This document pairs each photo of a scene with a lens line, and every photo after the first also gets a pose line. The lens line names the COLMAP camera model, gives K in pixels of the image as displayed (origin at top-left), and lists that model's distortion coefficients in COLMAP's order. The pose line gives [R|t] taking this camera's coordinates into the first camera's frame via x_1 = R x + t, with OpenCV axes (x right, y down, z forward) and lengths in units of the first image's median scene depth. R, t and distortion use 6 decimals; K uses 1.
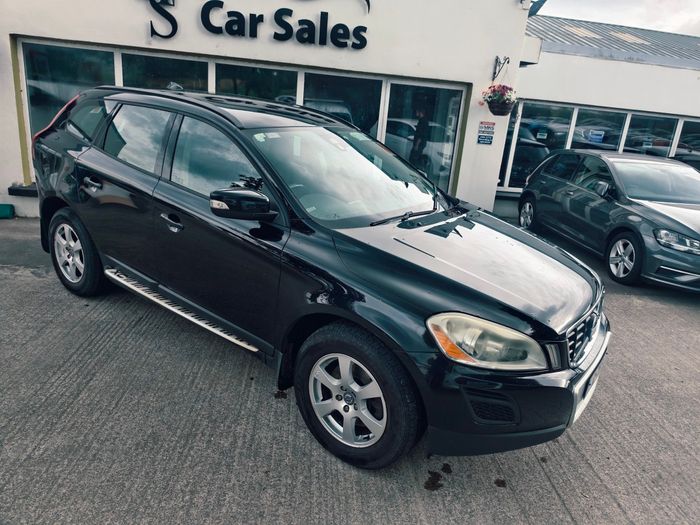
lens RADIAL K [[483.6, 0, 350.0], [0, 483.6, 262.5], [0, 0, 1]] dist [0.003686, 0.000363]
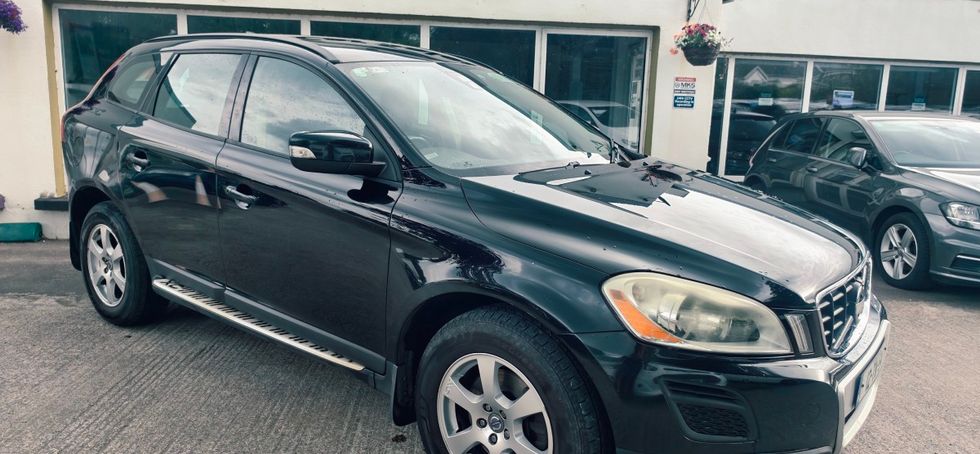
lens RADIAL K [[672.4, 0, 488.6], [0, 672.4, 260.6], [0, 0, 1]] dist [0.006208, -0.002118]
pose [[0.997890, -0.050542, -0.040747, 0.028897], [0.044962, 0.990777, -0.127828, 0.141272], [0.046832, 0.125726, 0.990959, 0.041140]]
